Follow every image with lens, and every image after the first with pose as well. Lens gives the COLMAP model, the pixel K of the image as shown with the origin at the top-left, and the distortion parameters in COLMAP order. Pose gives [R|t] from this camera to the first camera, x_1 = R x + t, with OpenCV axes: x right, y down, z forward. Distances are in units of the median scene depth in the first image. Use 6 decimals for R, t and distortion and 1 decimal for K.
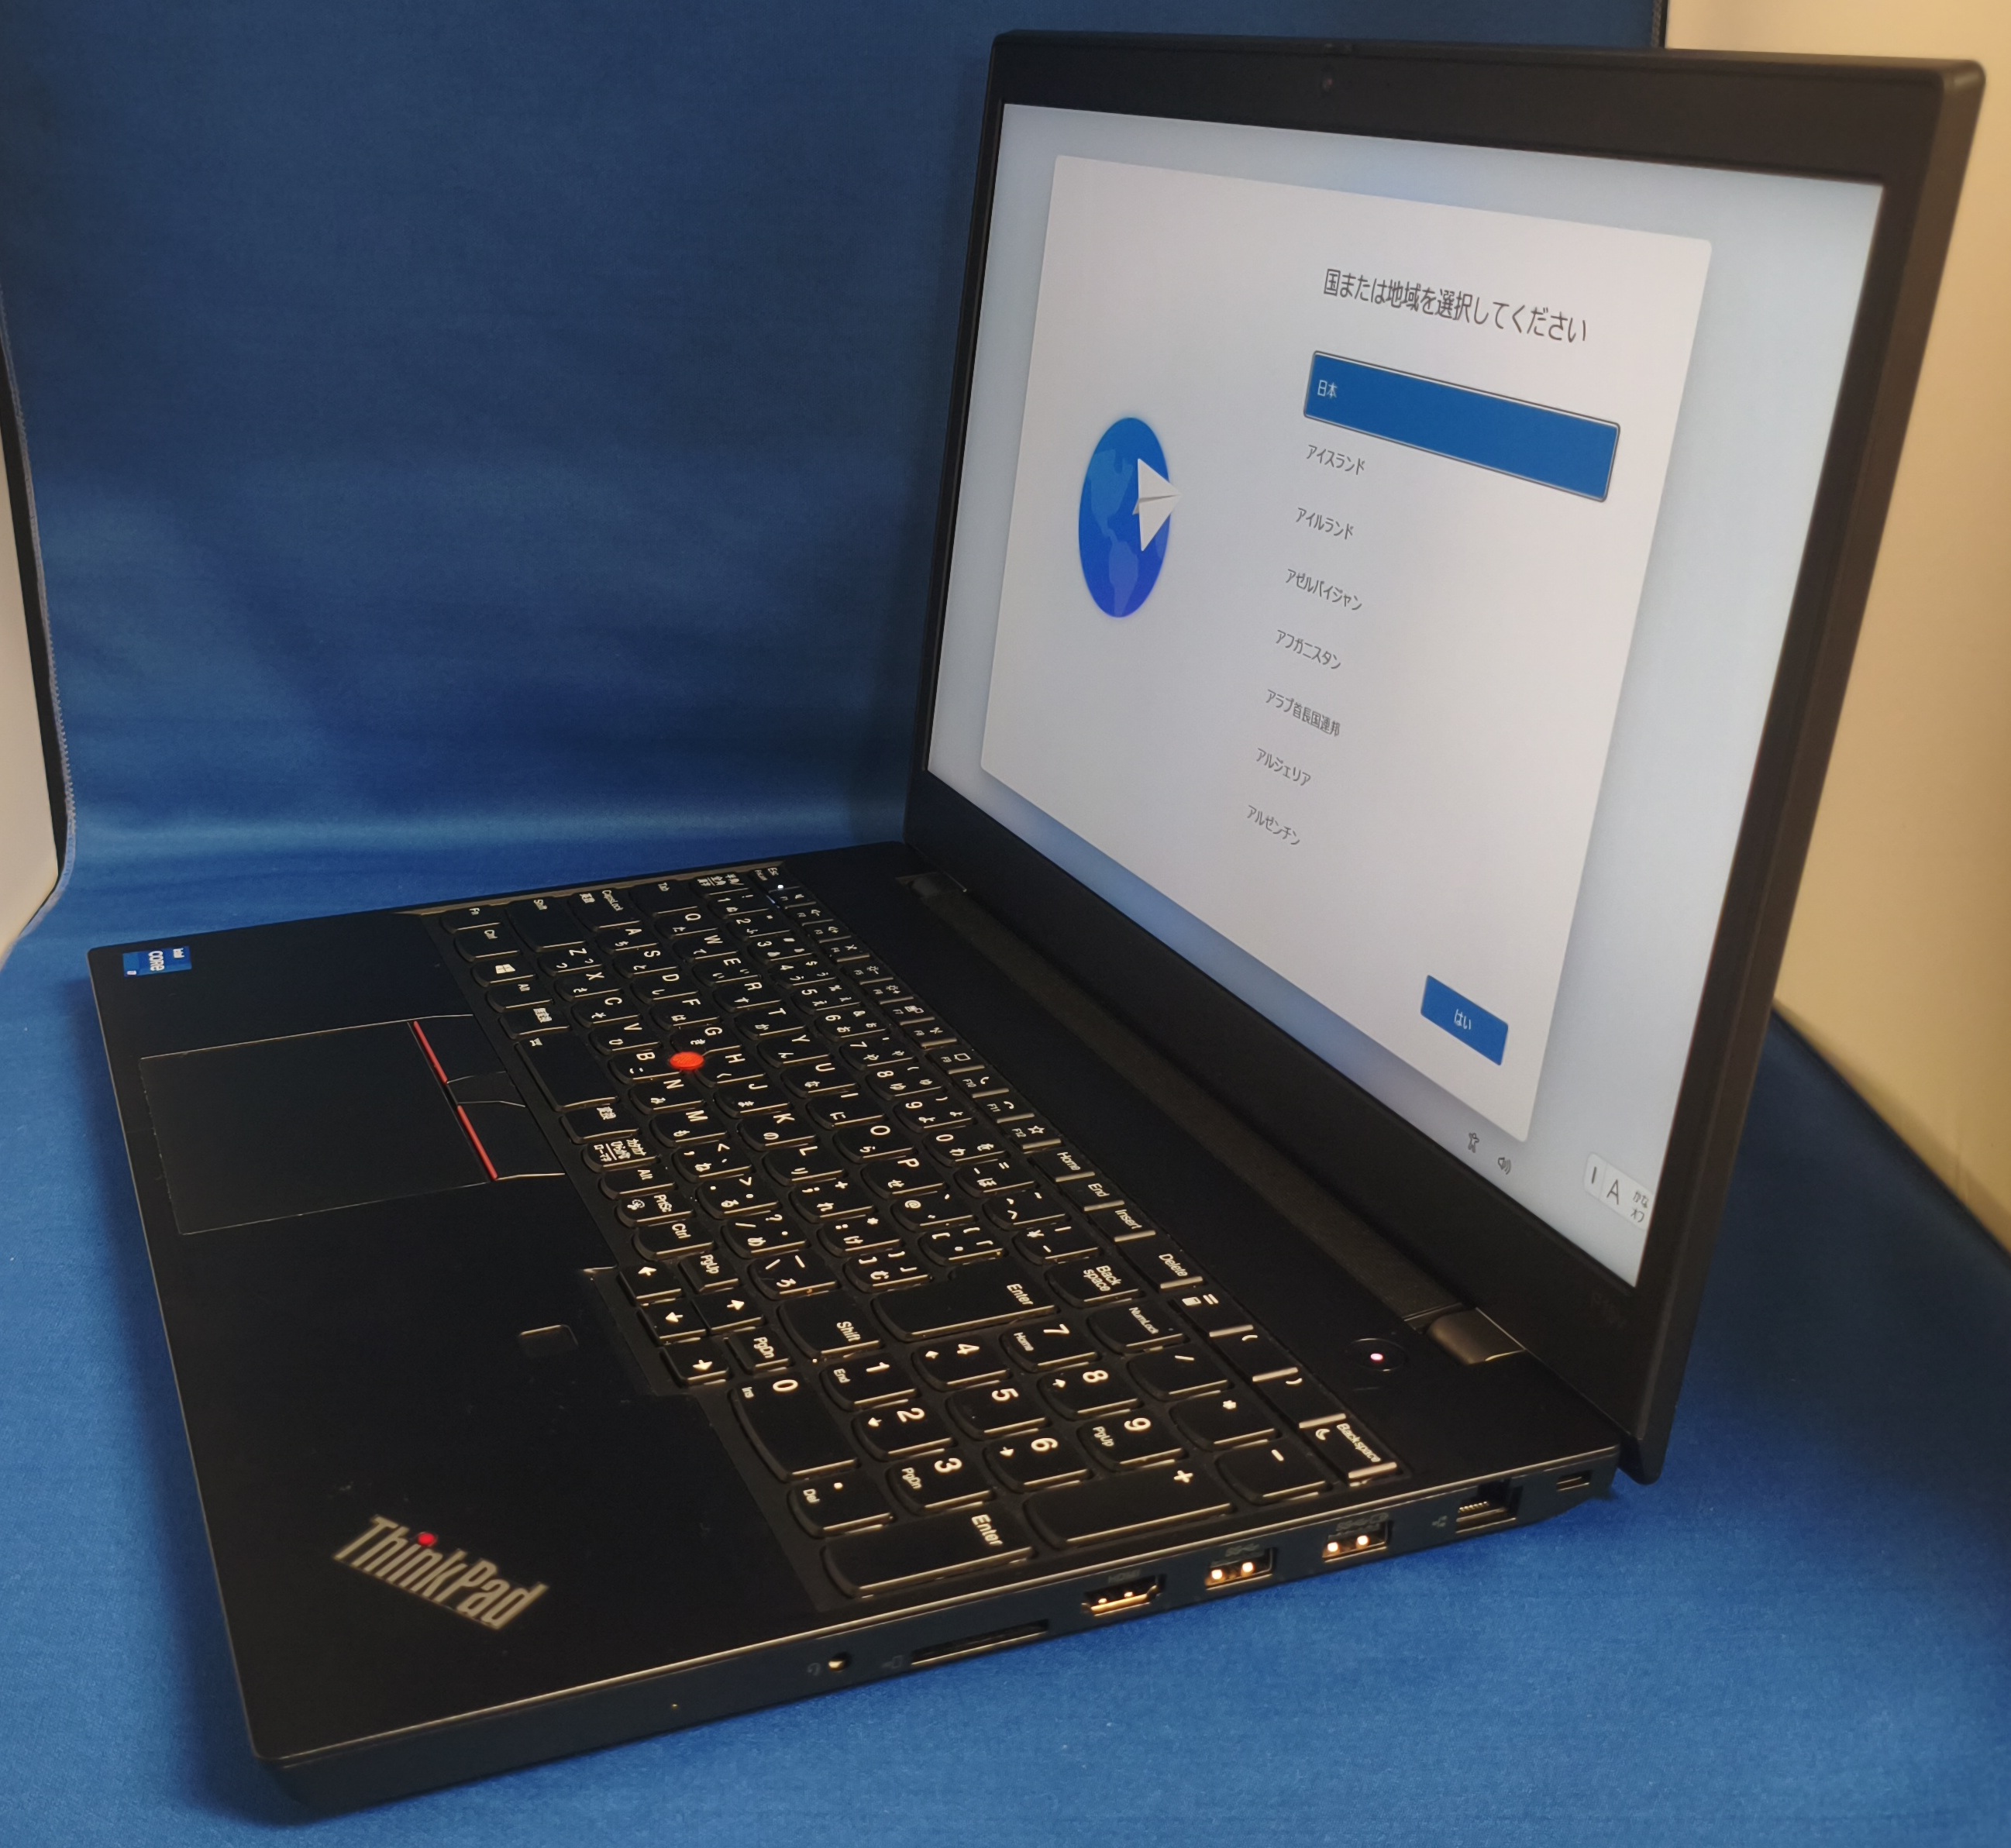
lens RADIAL K [[2446.0, 0, 763.7], [0, 2446.0, 927.2], [0, 0, 1]] dist [0.145151, -0.354960]
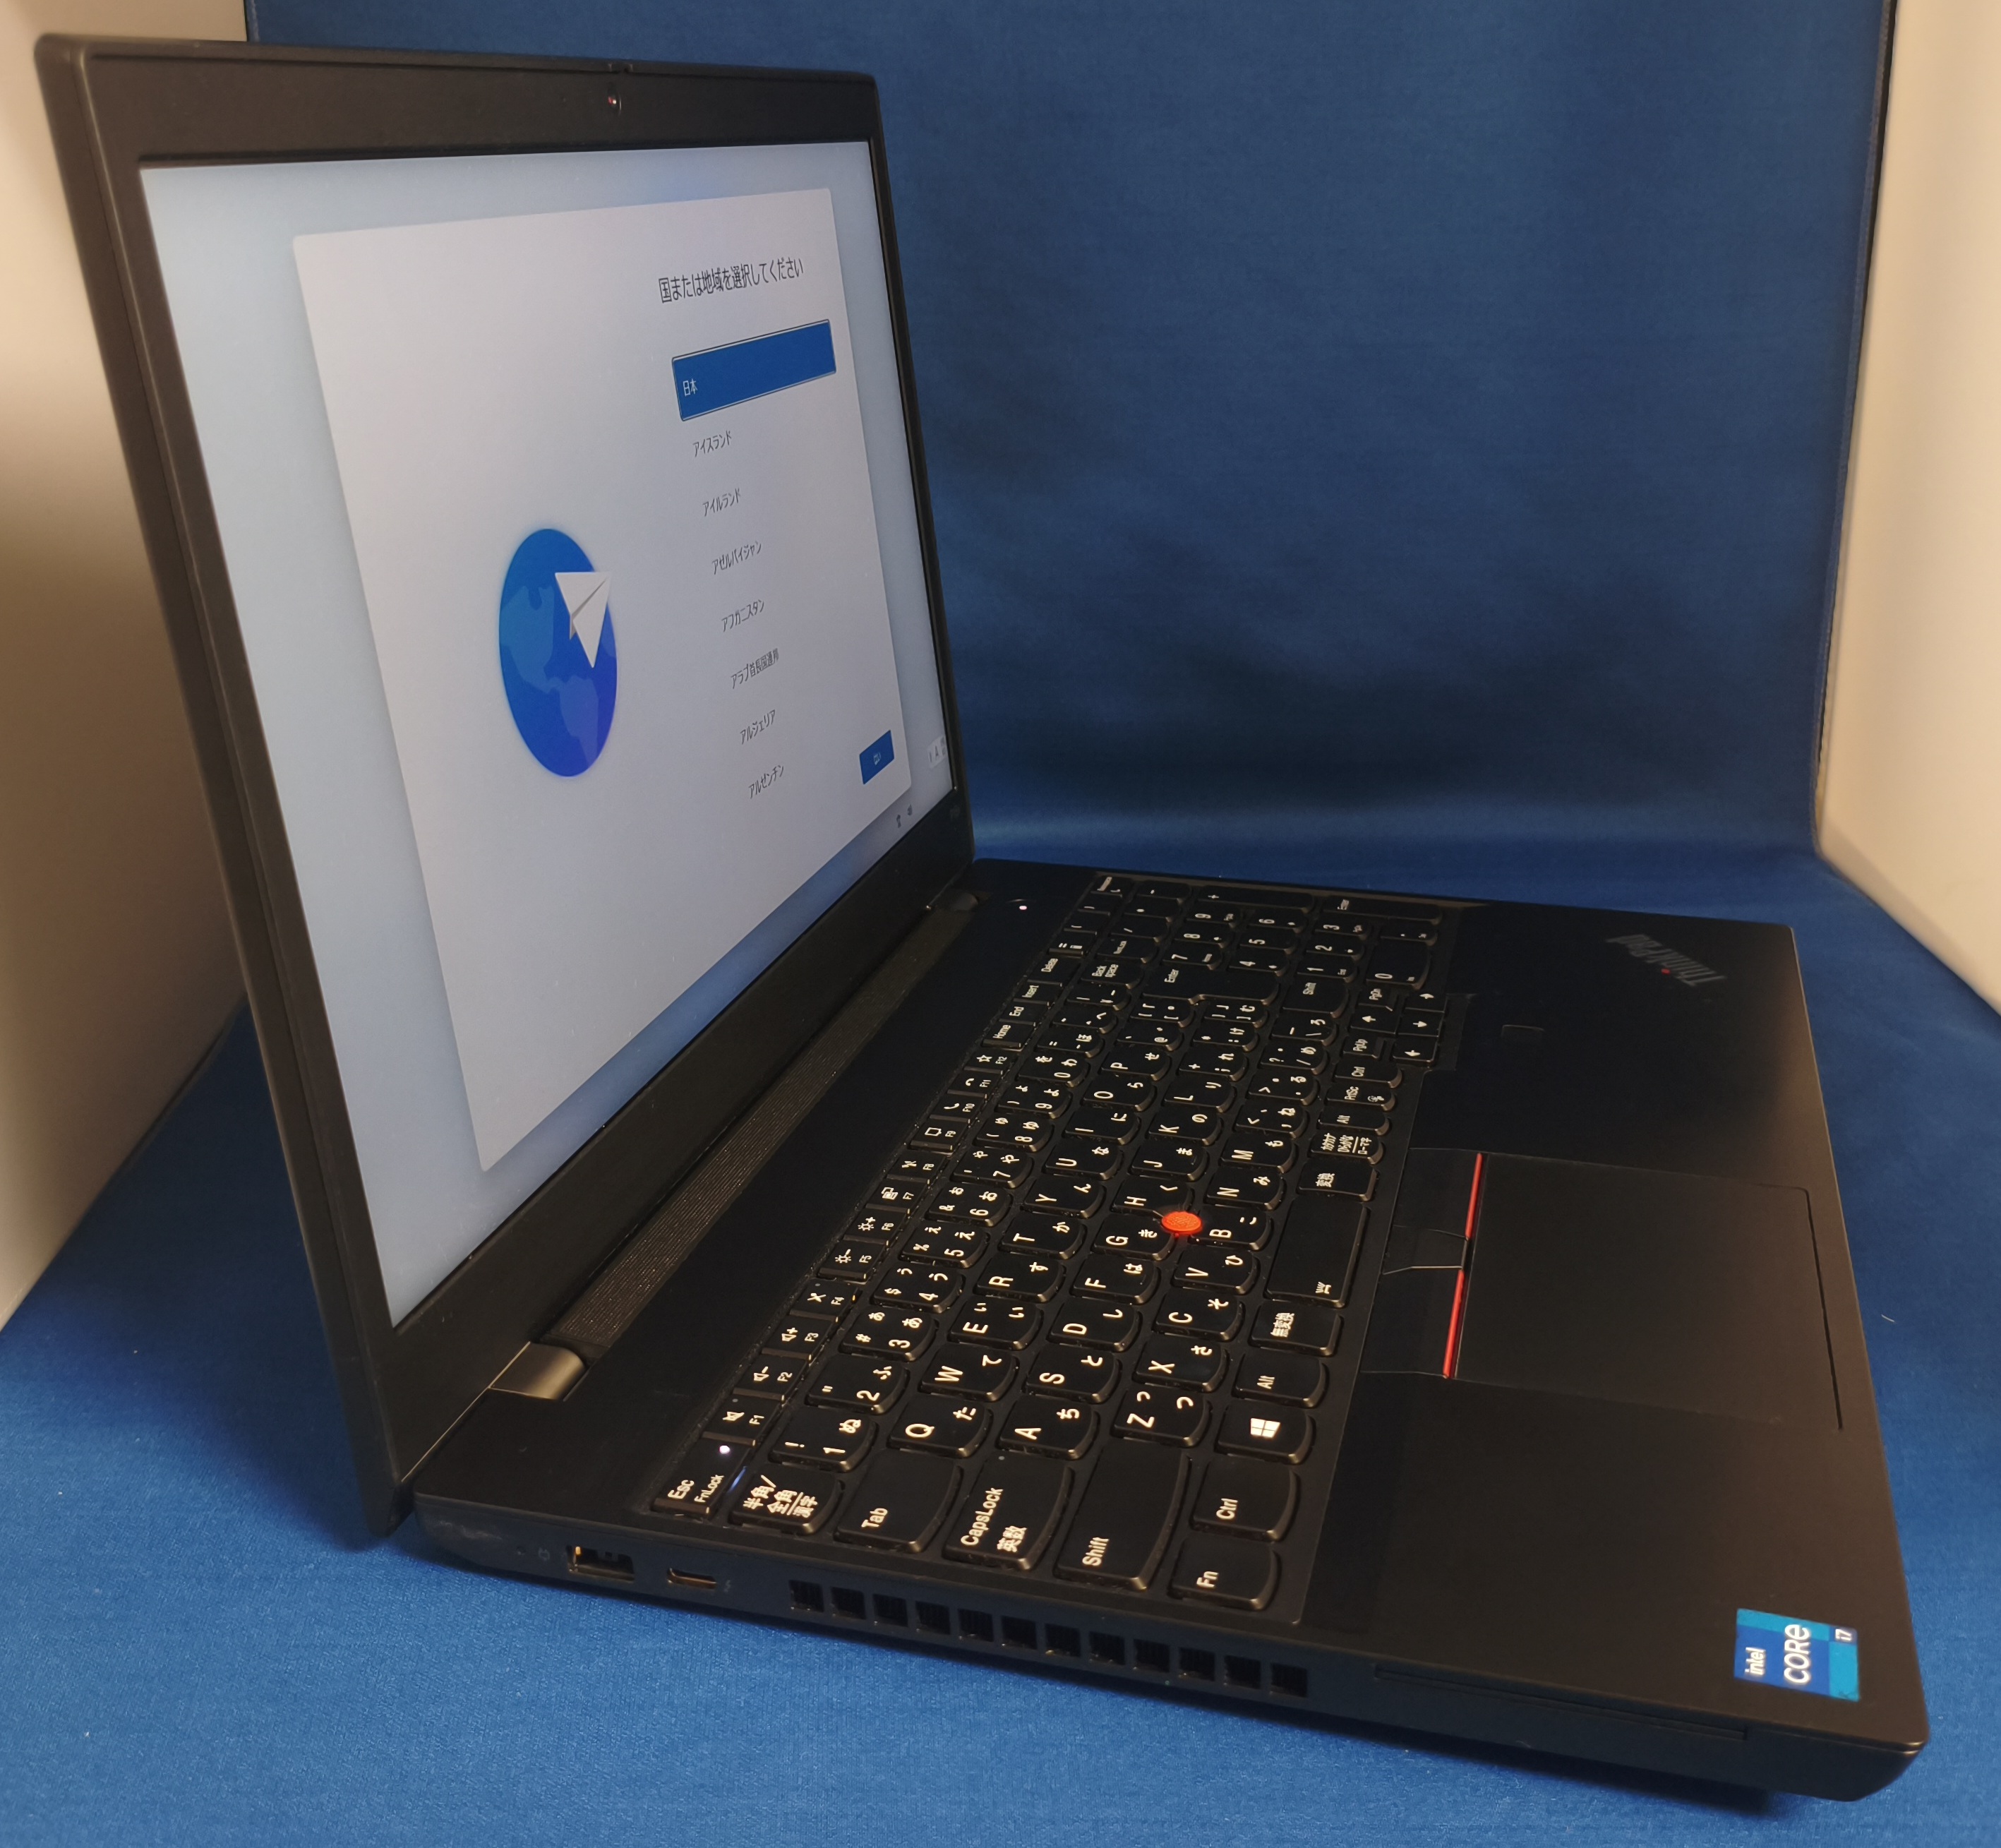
lens RADIAL K [[2247.6, 0, 1002.2], [0, 2247.6, 896.6], [0, 0, 1]] dist [0.106780, -0.237217]
pose [[-0.833343, -0.156219, 0.530222, -0.451683], [0.219454, 0.786890, 0.576753, -0.599196], [-0.507326, 0.596992, -0.621466, 1.731758]]
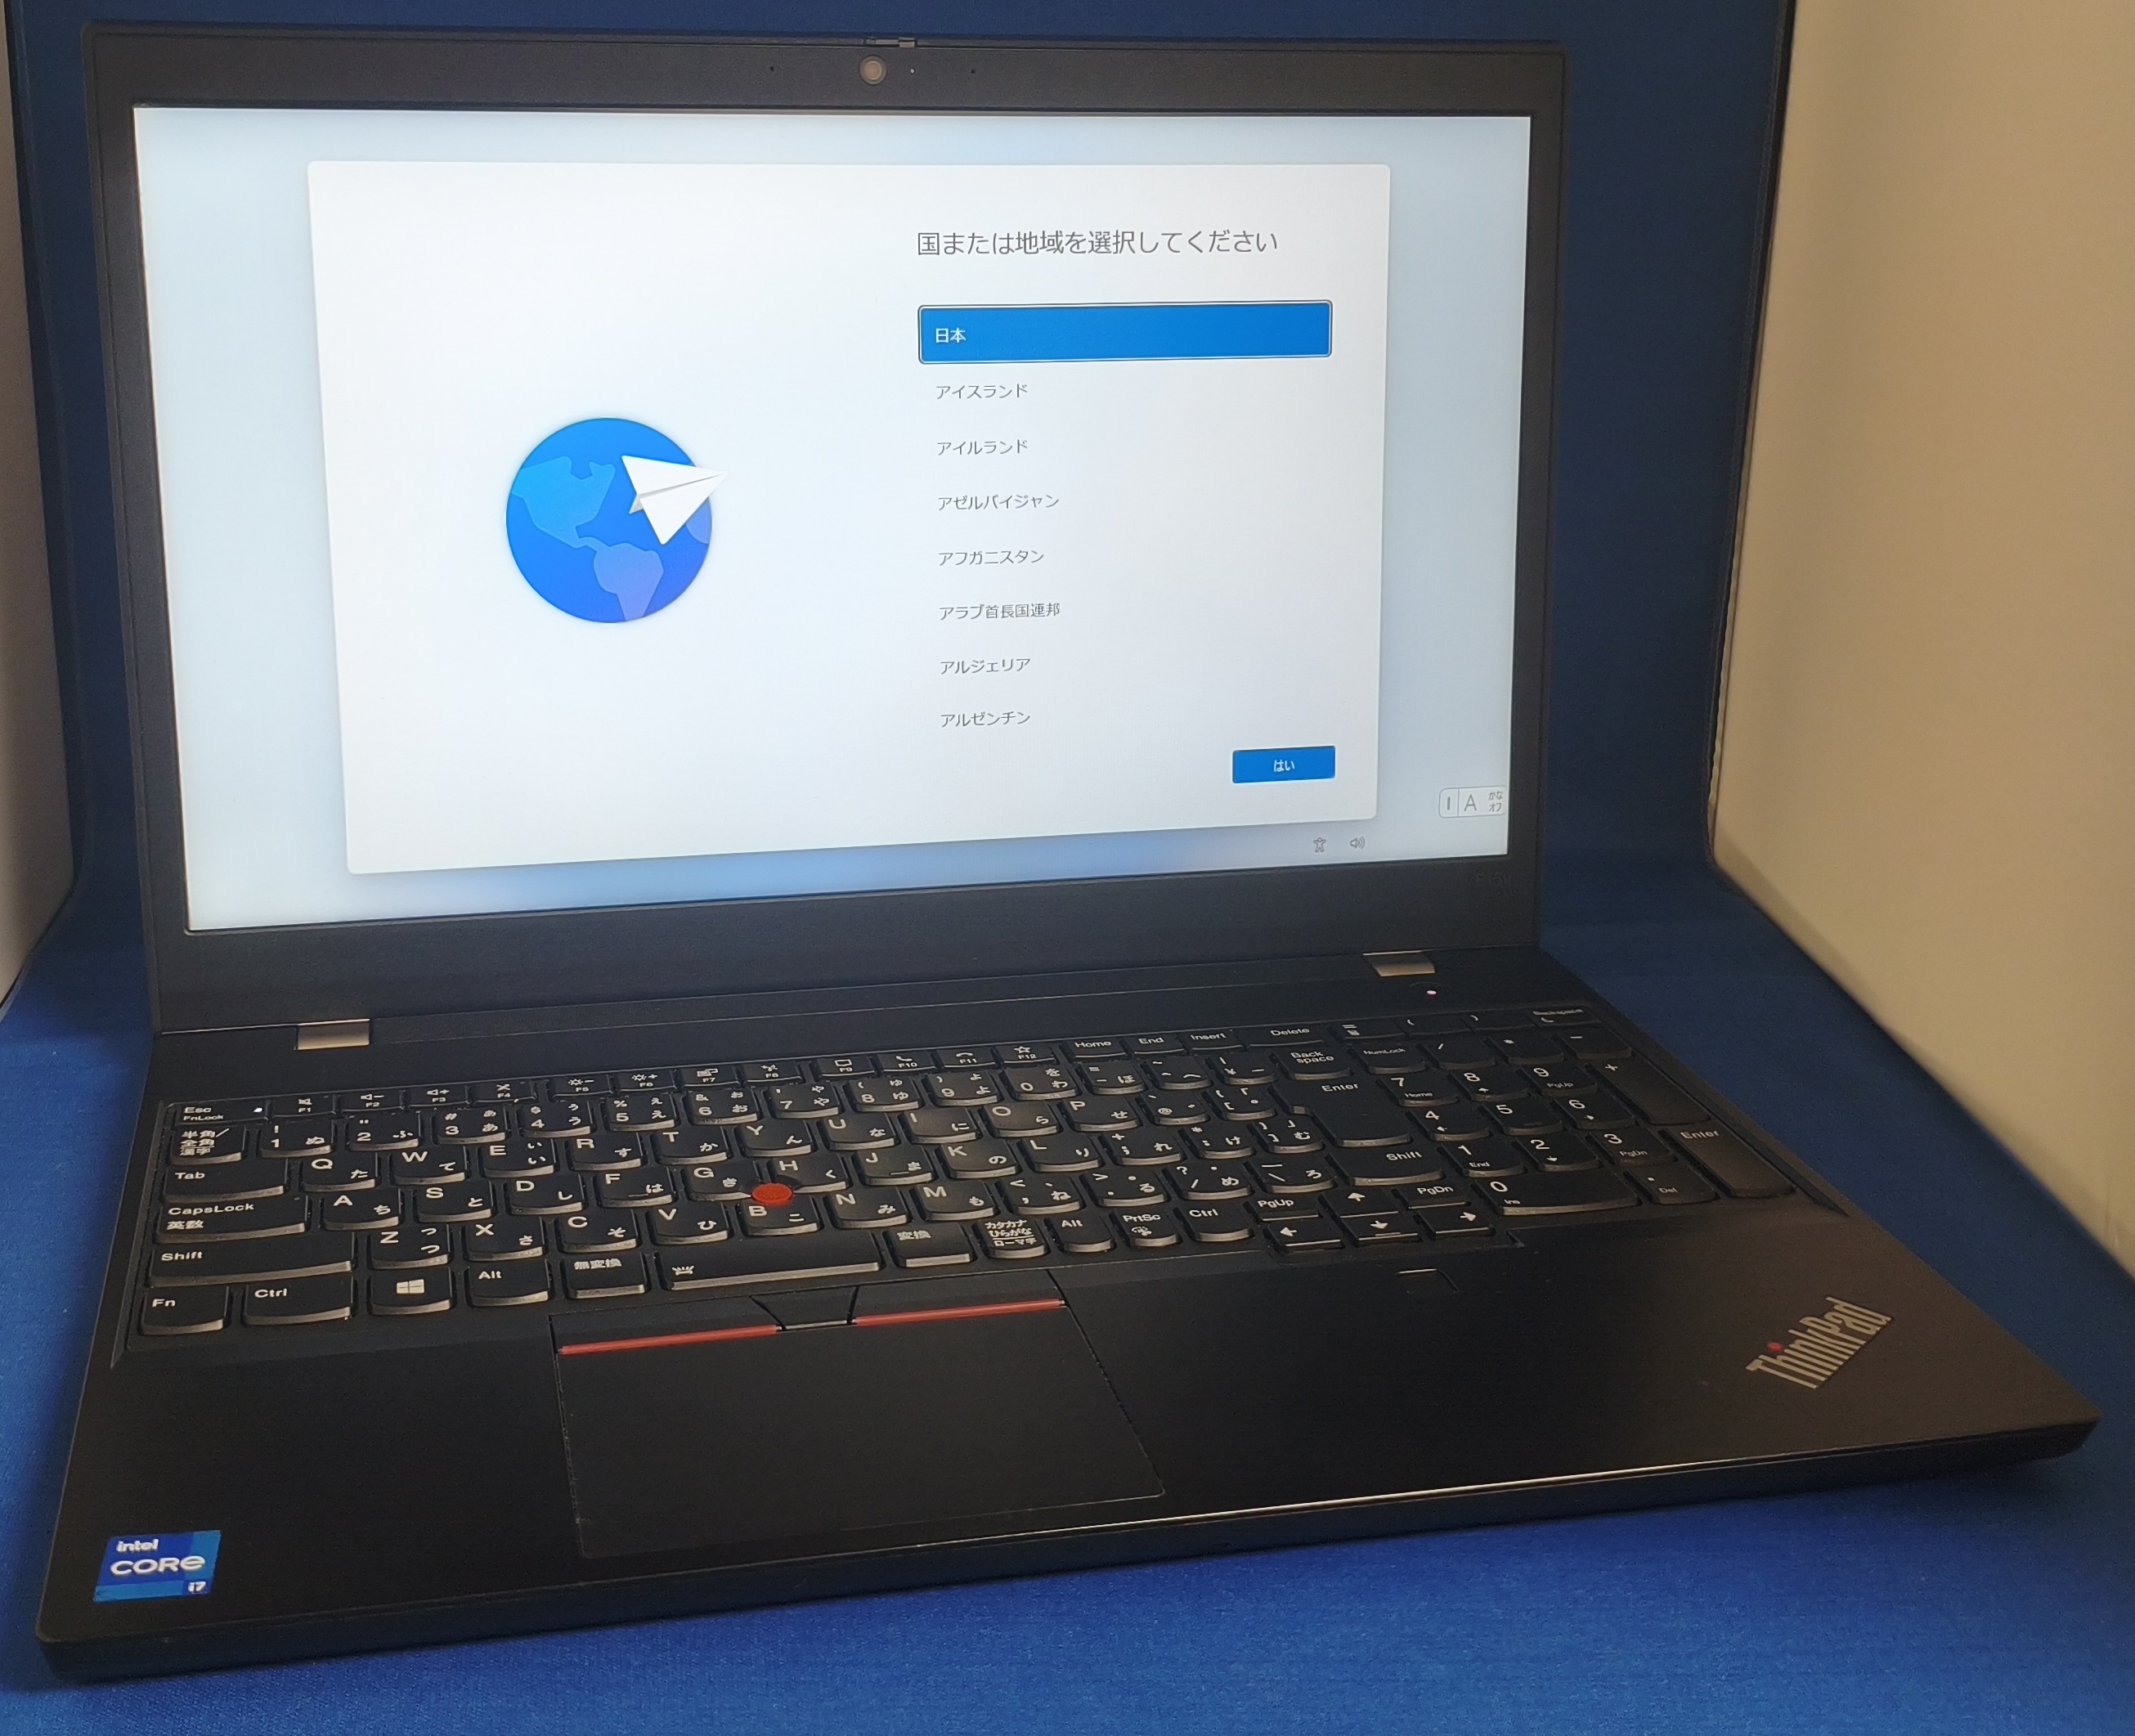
lens RADIAL K [[2600.9, 0, 948.8], [0, 2600.9, 822.0], [0, 0, 1]] dist [0.103685, -0.080649]
pose [[0.109672, -0.278440, 0.954171, -1.022099], [0.341315, 0.912140, 0.226944, -0.297045], [-0.933529, 0.300784, 0.195072, 0.864755]]
